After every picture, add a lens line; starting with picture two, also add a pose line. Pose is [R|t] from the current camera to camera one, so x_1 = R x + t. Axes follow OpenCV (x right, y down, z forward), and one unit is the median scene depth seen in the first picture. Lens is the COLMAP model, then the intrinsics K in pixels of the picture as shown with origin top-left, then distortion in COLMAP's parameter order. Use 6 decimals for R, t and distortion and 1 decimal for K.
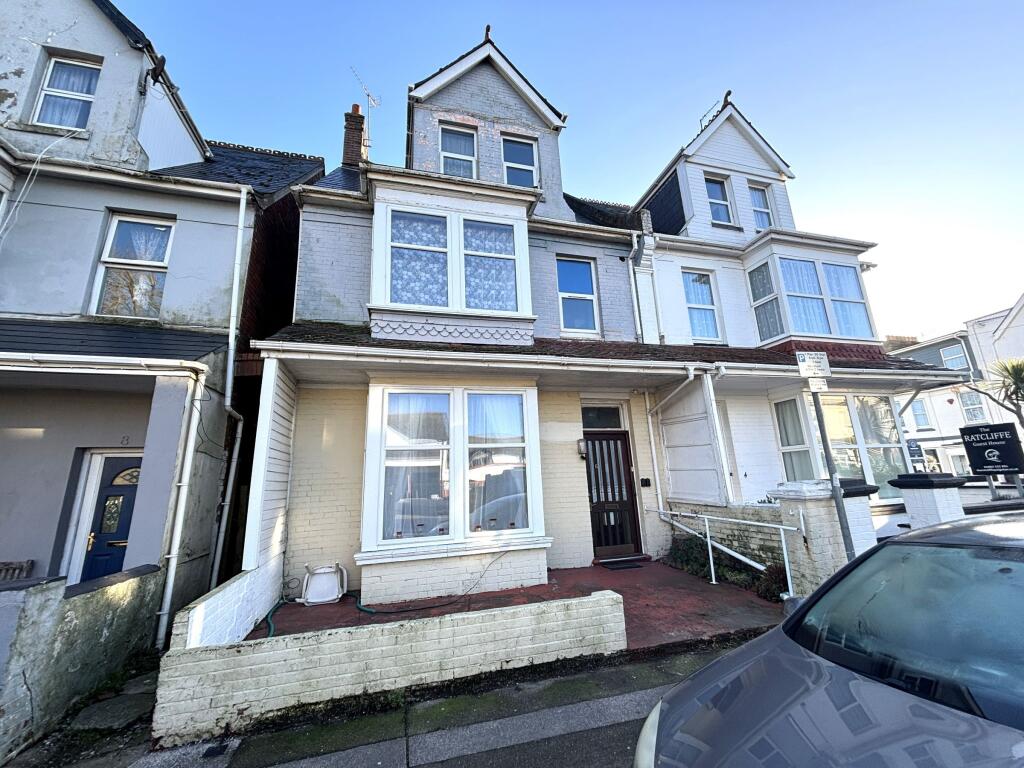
lens RADIAL K [[411.3, 0, 511.8], [0, 411.3, 383.7], [0, 0, 1]] dist [-0.000245, 0.000677]
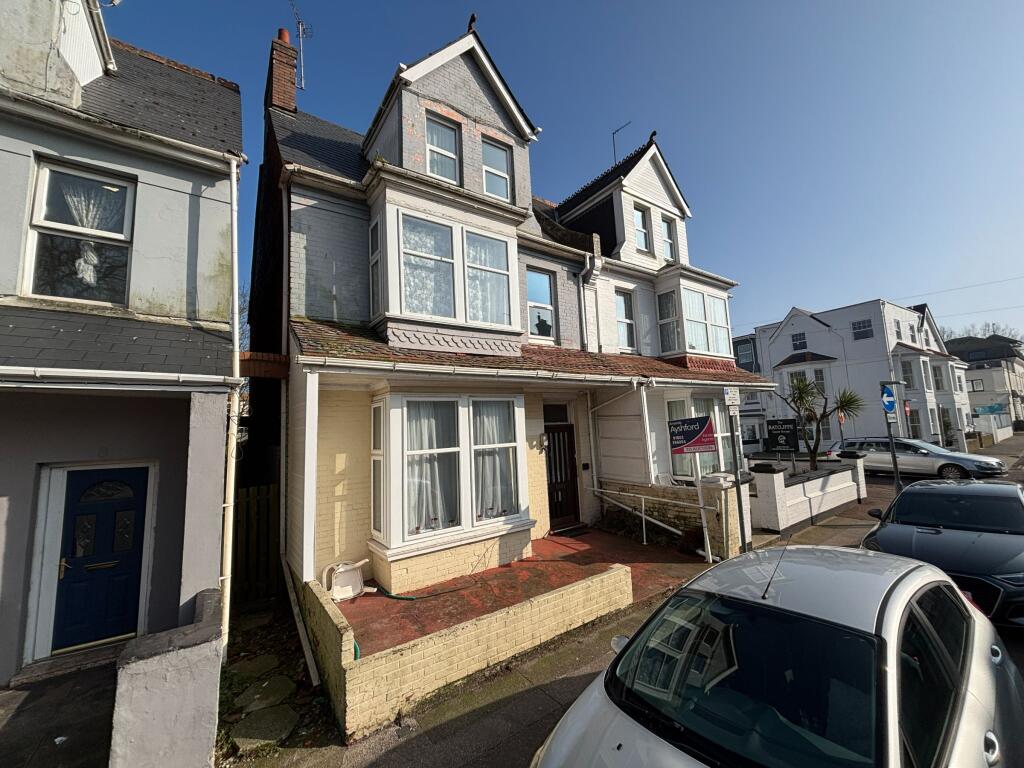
lens RADIAL K [[411.3, 0, 510.9], [0, 411.3, 383.3], [0, 0, 1]] dist [-0.000245, 0.000677]
pose [[0.939634, 0.038015, 0.340063, -0.359211], [-0.075080, 0.992497, 0.096505, -0.127599], [-0.333843, -0.116211, 0.935438, -0.067688]]
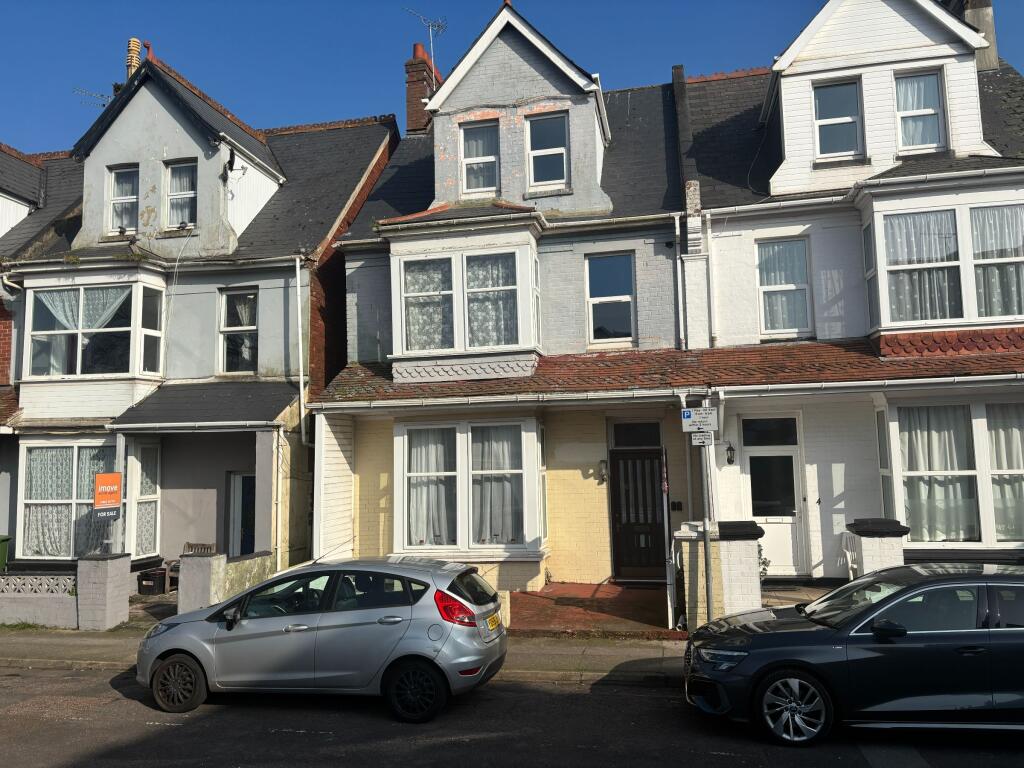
lens RADIAL K [[769.0, 0, 512.0], [0, 769.0, 381.2], [0, 0, 1]] dist [0.074819, -0.008718]
pose [[0.889719, -0.026449, -0.455741, 0.895947], [0.094686, 0.987302, 0.127551, -0.334415], [0.446581, -0.156637, 0.880926, -0.747606]]
